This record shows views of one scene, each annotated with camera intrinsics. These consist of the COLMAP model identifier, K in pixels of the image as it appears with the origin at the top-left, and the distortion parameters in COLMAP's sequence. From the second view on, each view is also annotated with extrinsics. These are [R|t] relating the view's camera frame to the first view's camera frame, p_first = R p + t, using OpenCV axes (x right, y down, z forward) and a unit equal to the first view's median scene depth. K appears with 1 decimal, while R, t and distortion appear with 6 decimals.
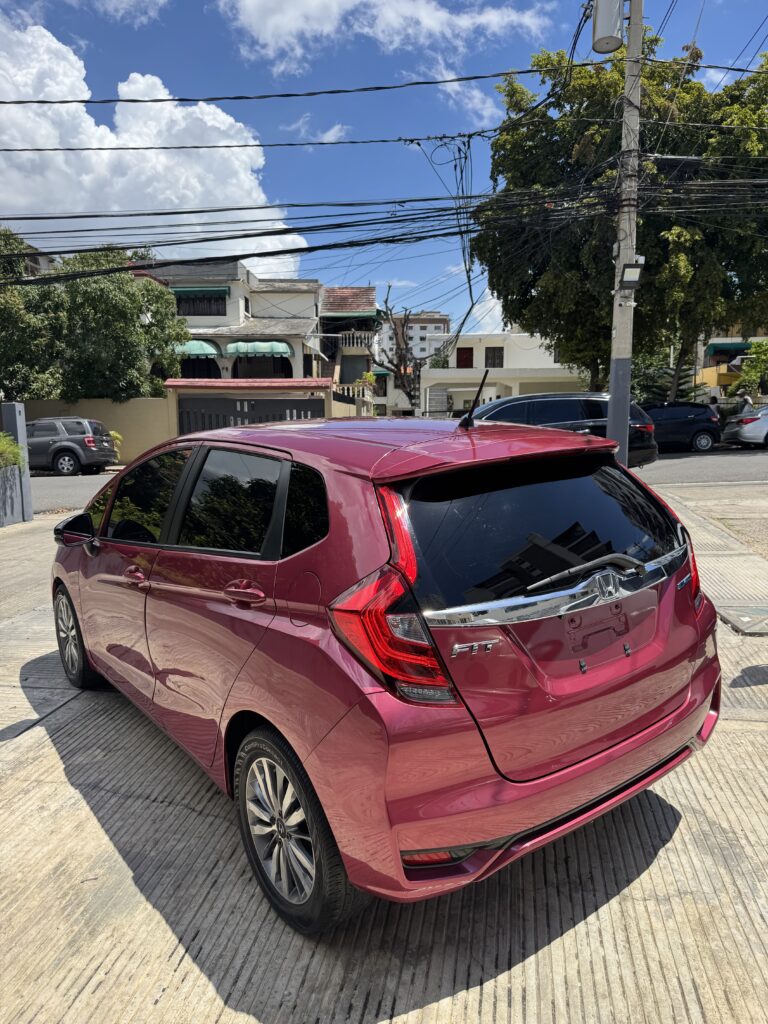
lens RADIAL K [[716.2, 0, 387.7], [0, 716.2, 510.6], [0, 0, 1]] dist [0.038345, -0.045627]
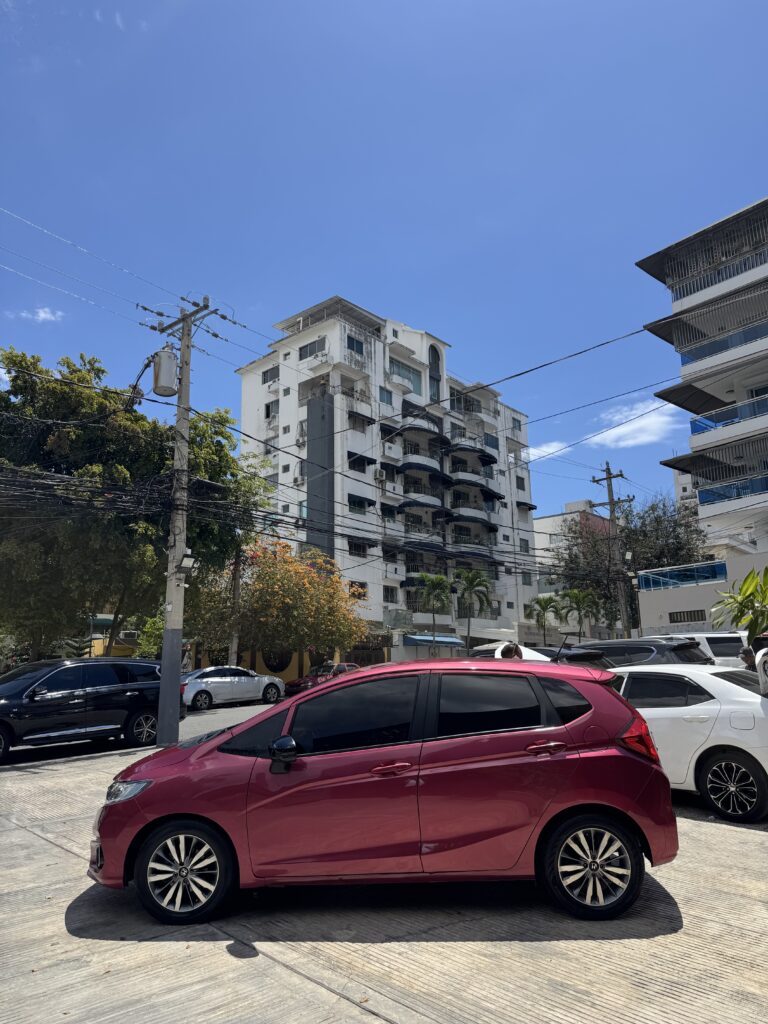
lens RADIAL K [[716.2, 0, 384.4], [0, 716.2, 521.9], [0, 0, 1]] dist [0.038345, -0.045627]
pose [[0.624168, 0.162069, 0.764296, -0.261791], [0.117772, 0.947553, -0.297108, 0.008651], [-0.772363, 0.275458, 0.572345, 0.007959]]
